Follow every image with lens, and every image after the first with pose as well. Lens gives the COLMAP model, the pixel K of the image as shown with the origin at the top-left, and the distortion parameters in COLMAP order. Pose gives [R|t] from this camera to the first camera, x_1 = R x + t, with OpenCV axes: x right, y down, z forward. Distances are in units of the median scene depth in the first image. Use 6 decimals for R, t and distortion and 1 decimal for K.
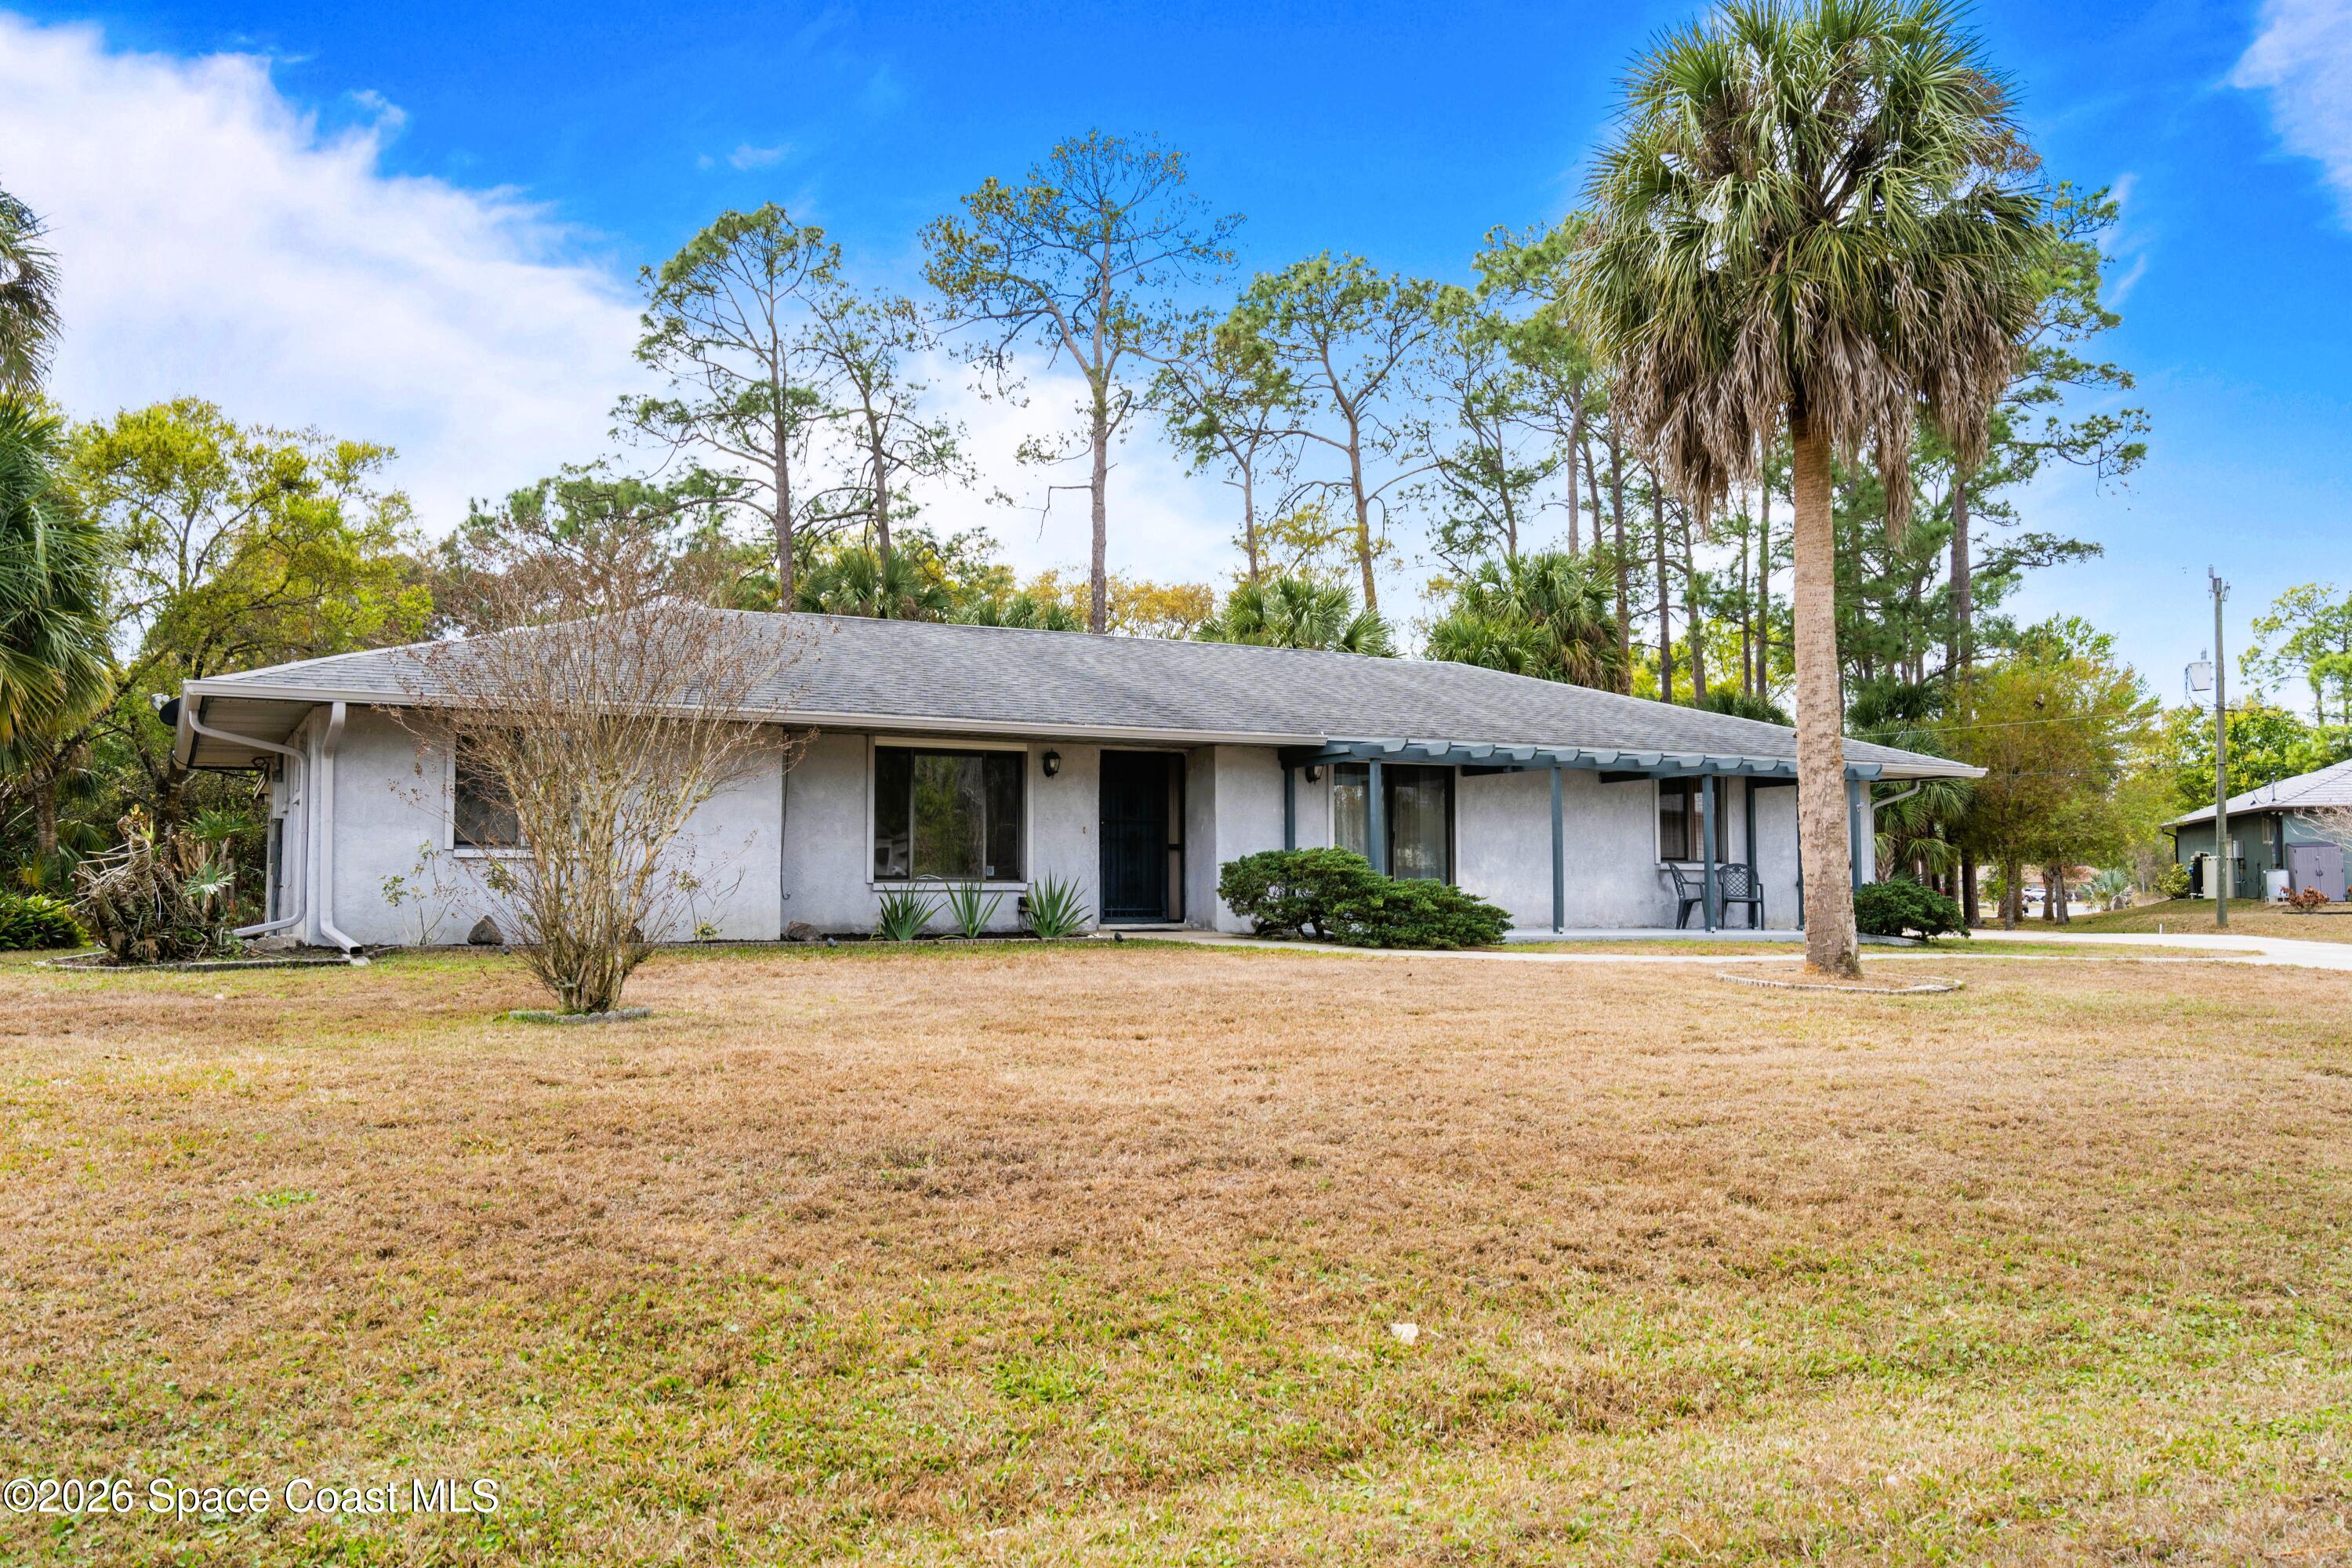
lens RADIAL K [[1907.5, 0, 1178.4], [0, 1907.5, 792.8], [0, 0, 1]] dist [0.011502, 0.003507]
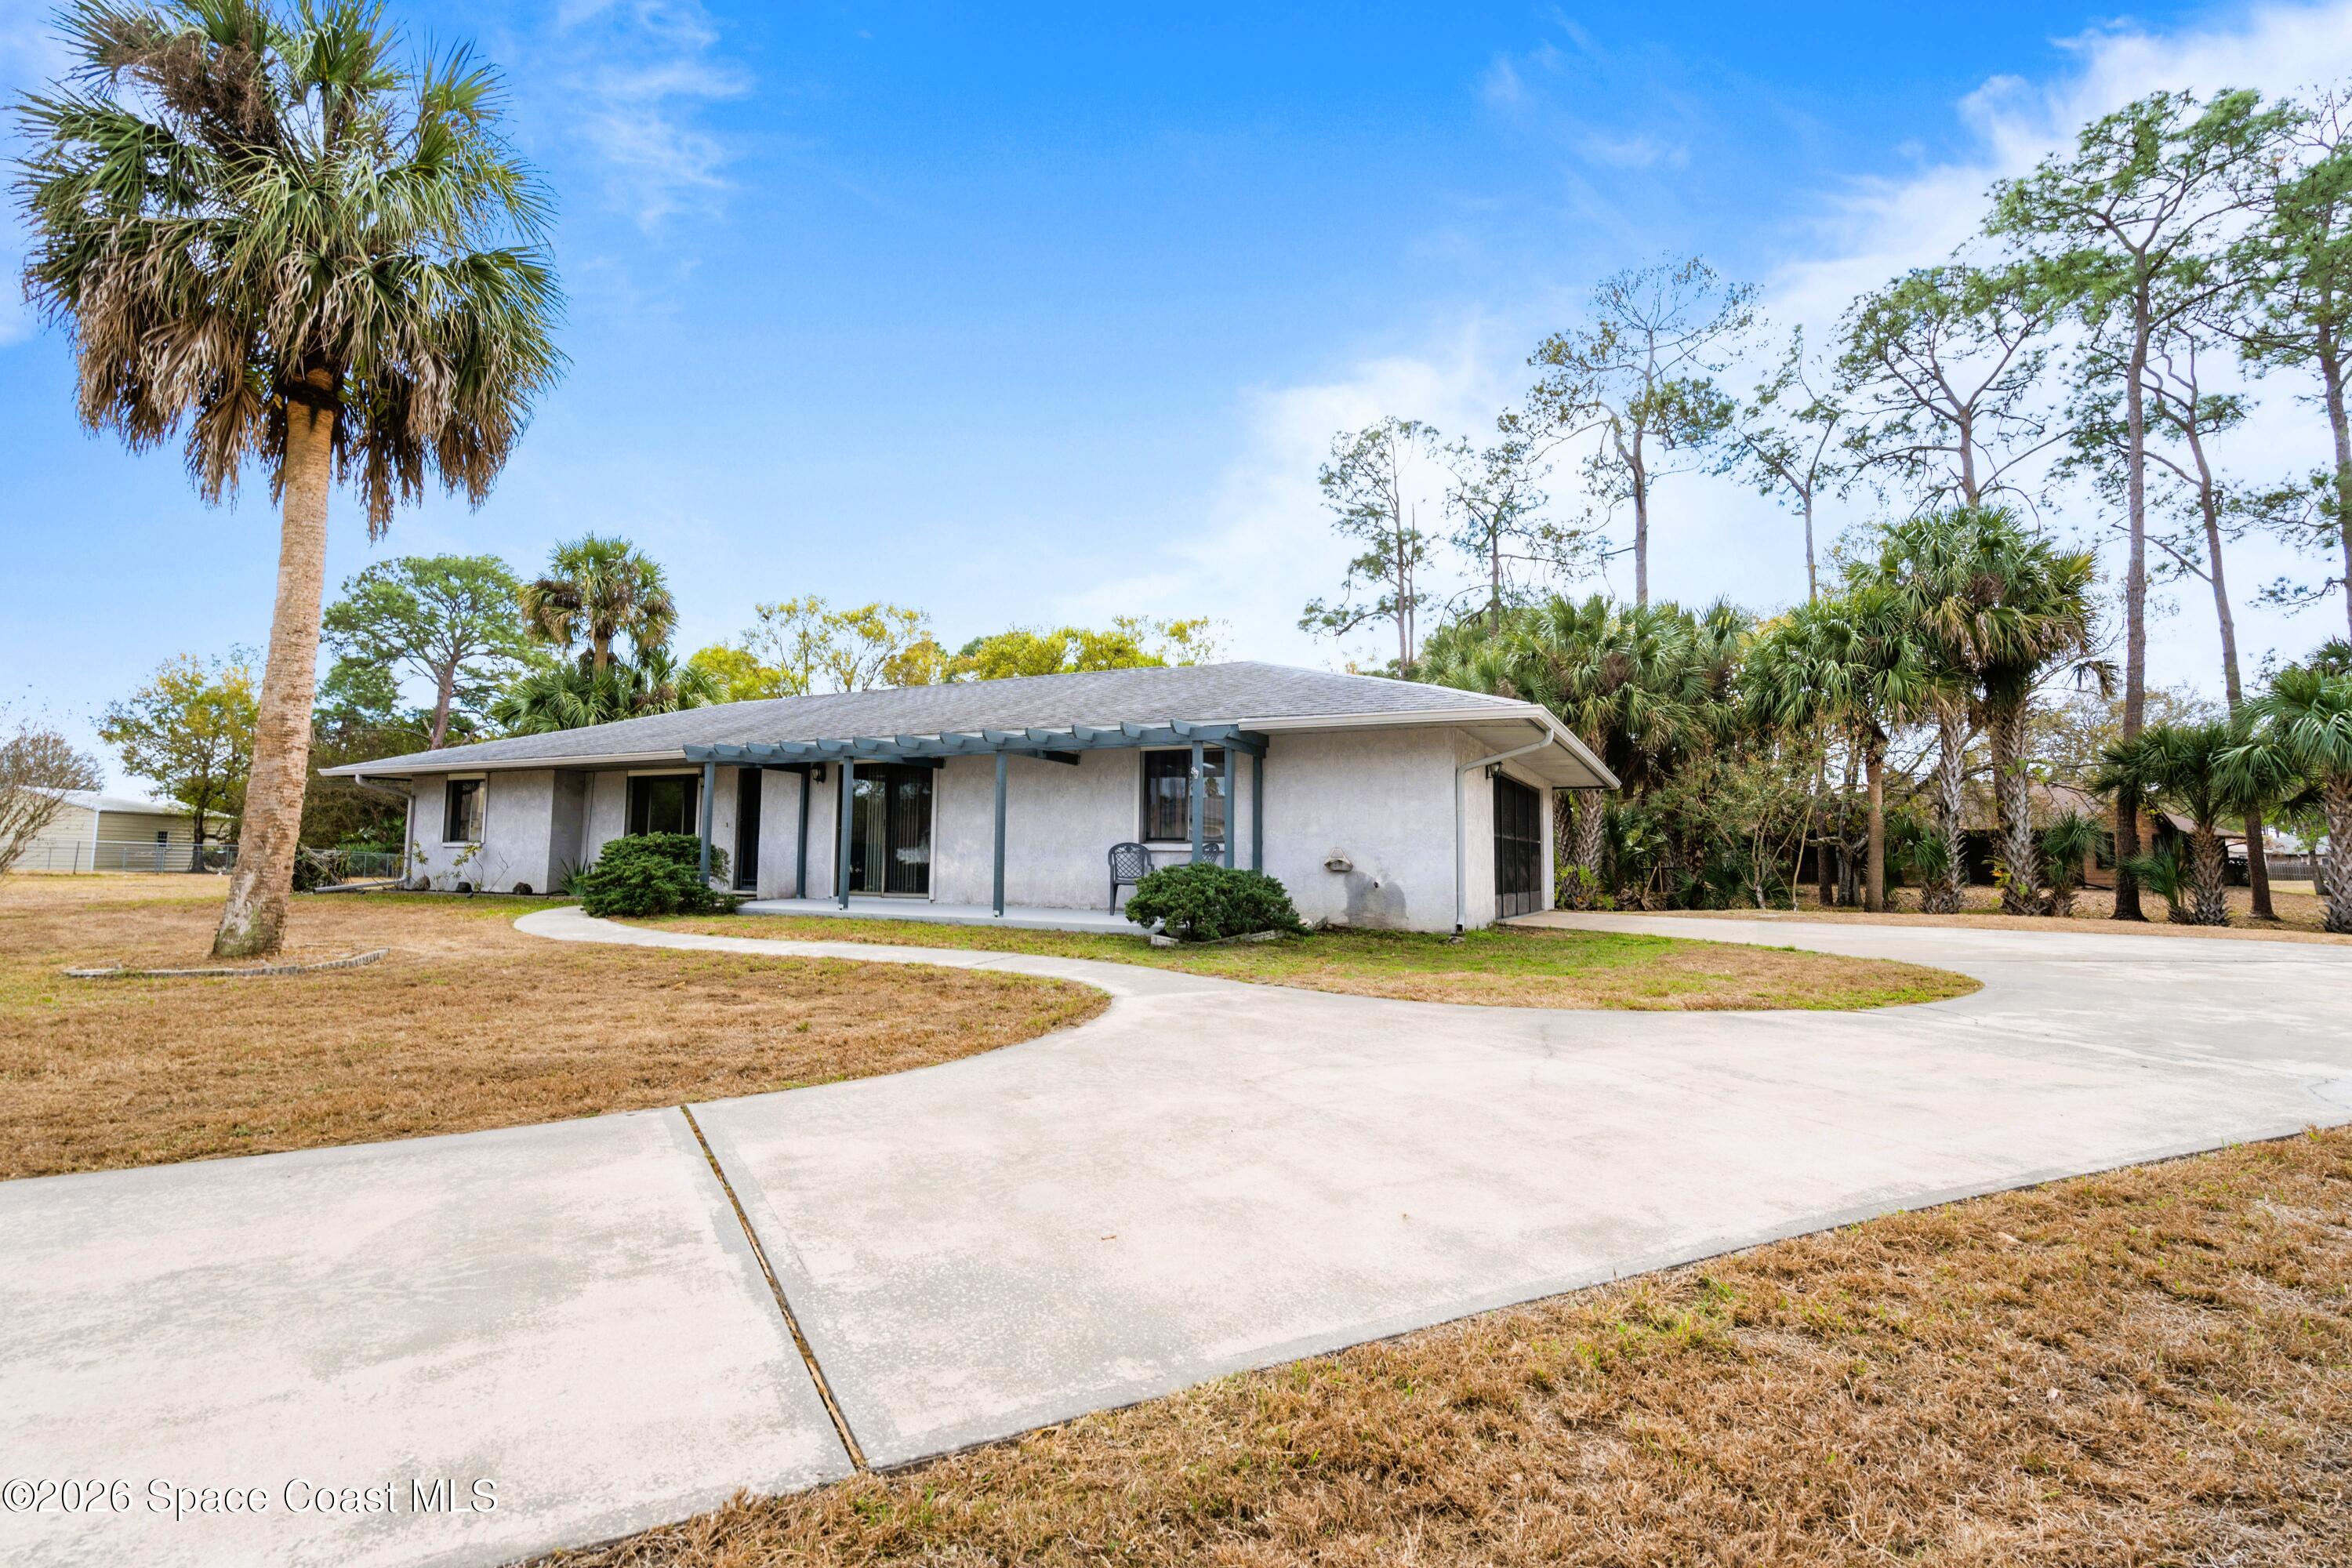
lens RADIAL K [[1066.5, 0, 1177.5], [0, 1066.5, 779.2], [0, 0, 1]] dist [-0.003445, 0.001988]
pose [[0.570266, -0.057045, -0.819477, 0.707374], [0.033811, 0.998371, -0.045969, 0.029735], [0.820764, -0.001493, 0.571265, 0.707184]]
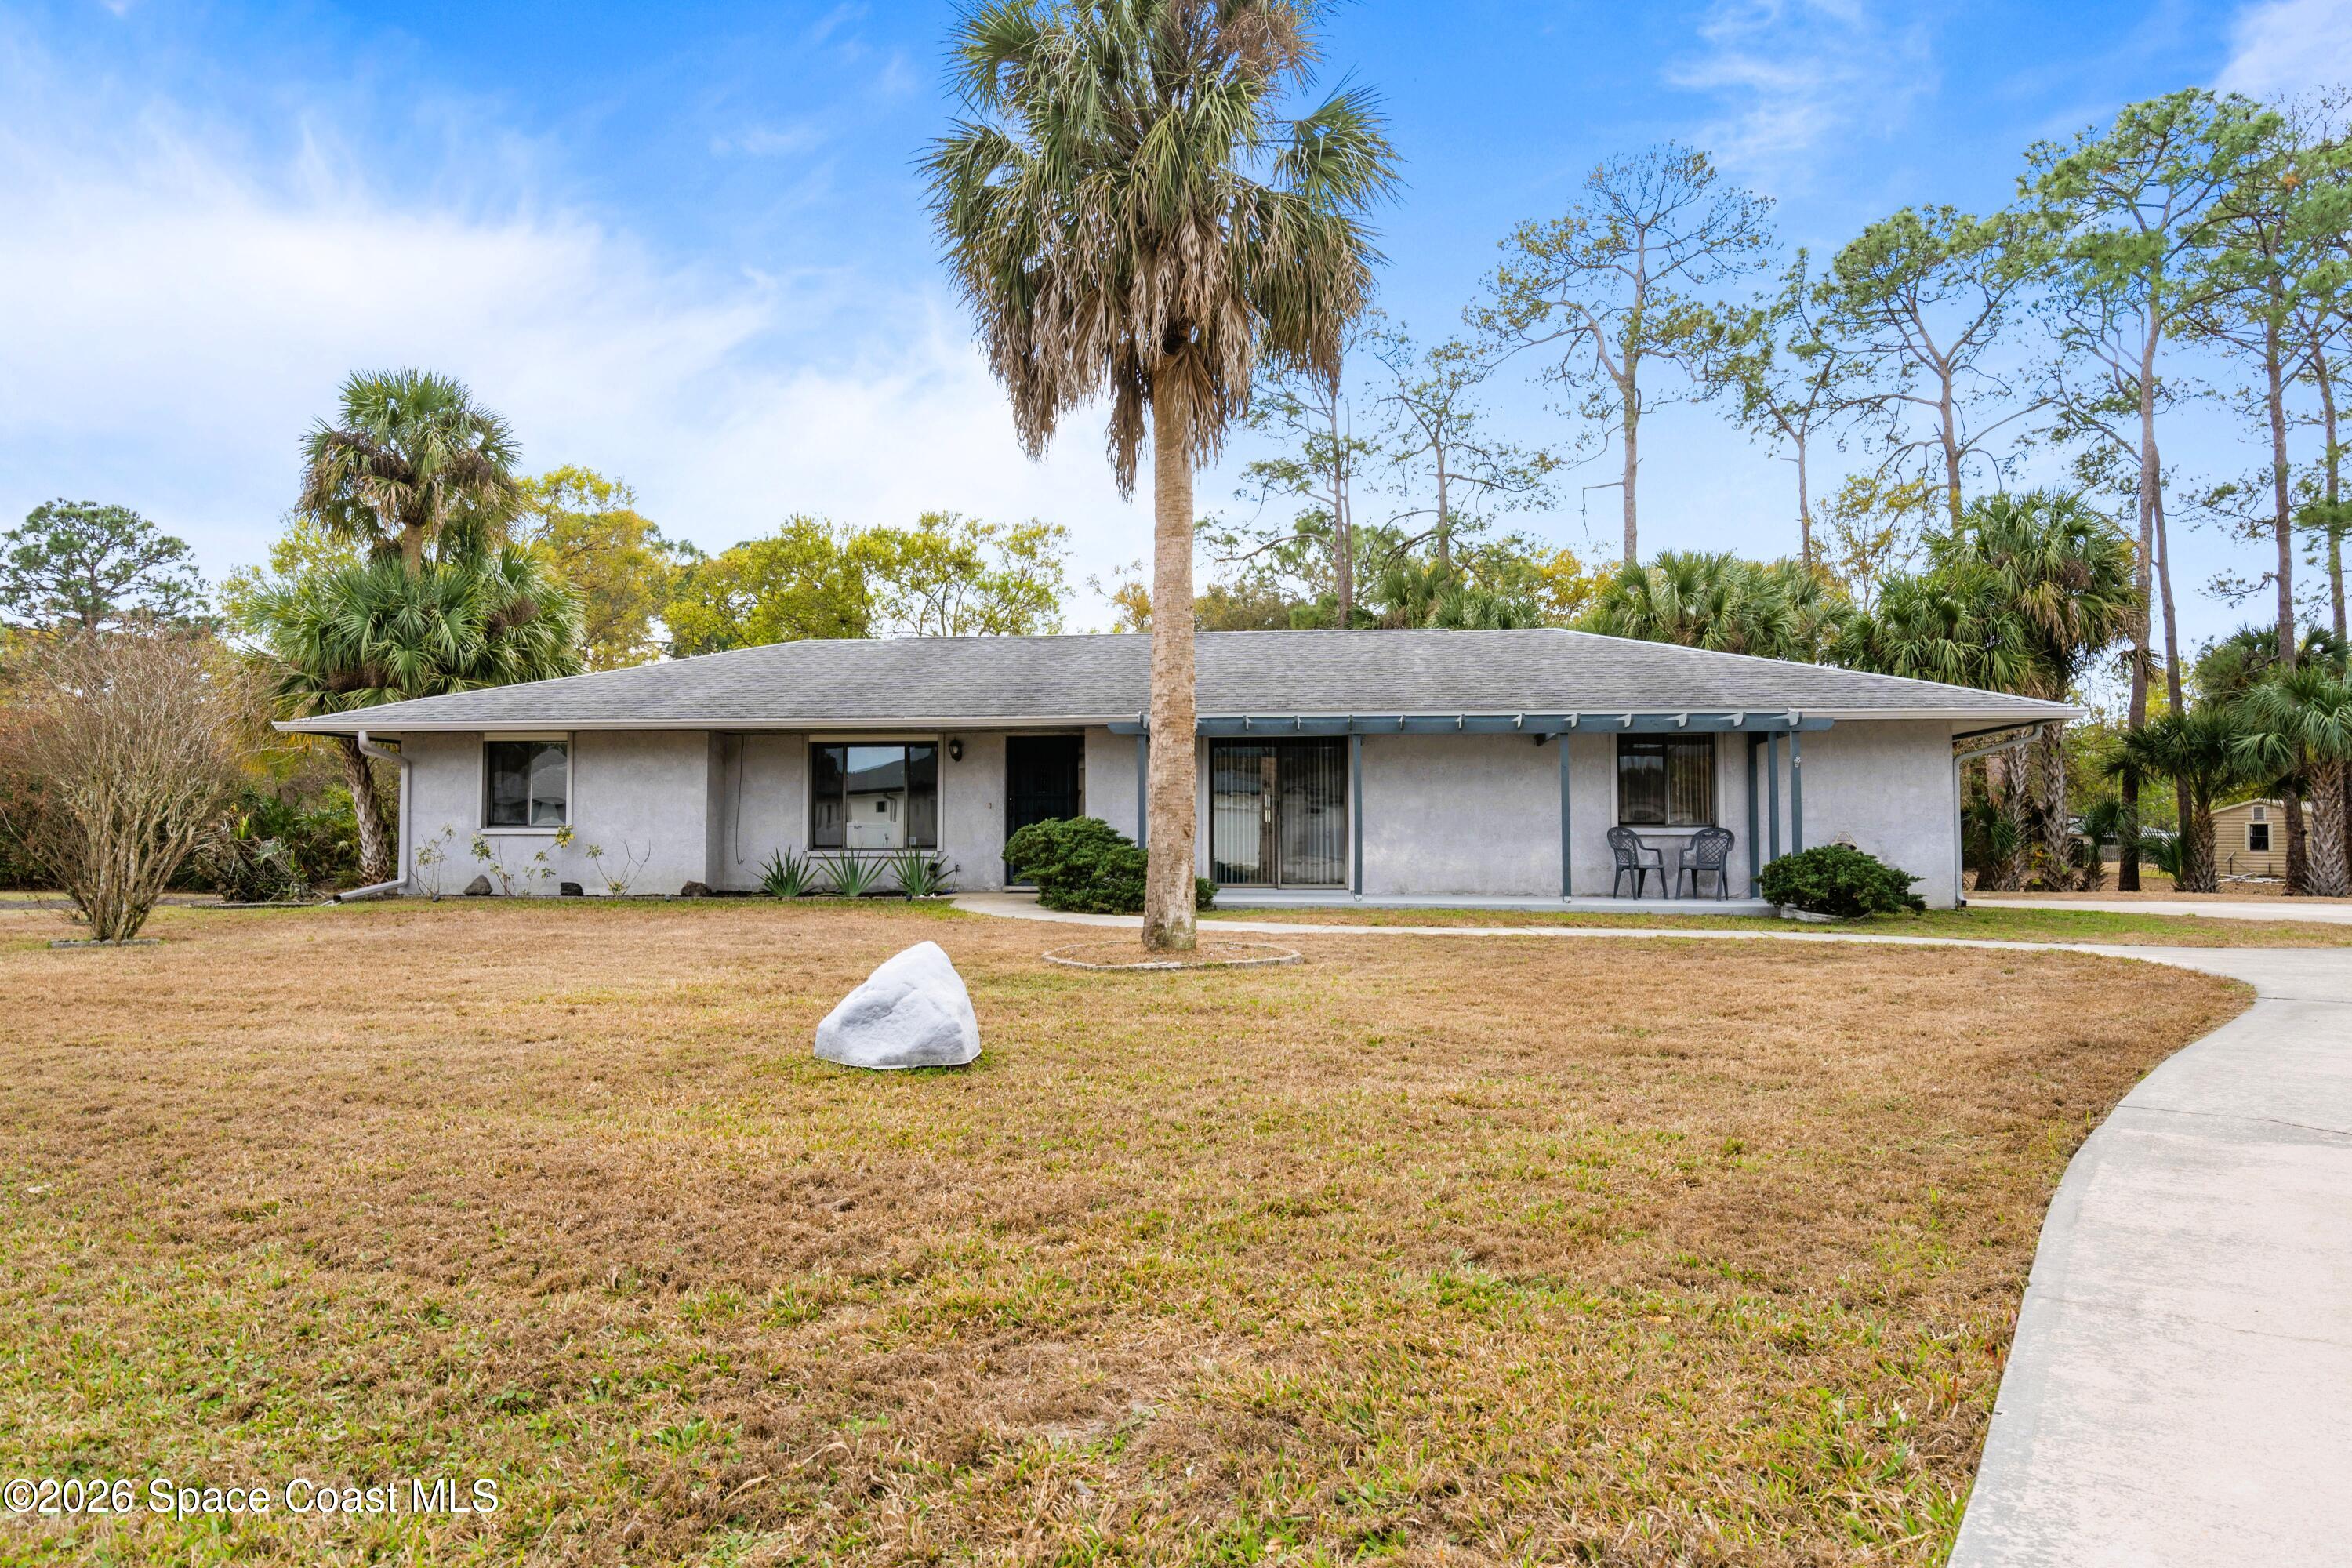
lens RADIAL K [[1572.6, 0, 1165.7], [0, 1572.6, 785.5], [0, 0, 1]] dist [0.013420, 0.004510]
pose [[0.814377, -0.025712, -0.579766, 0.521119], [0.030478, 0.999534, -0.001517, 0.010269], [0.579535, -0.016434, 0.814782, 0.235899]]
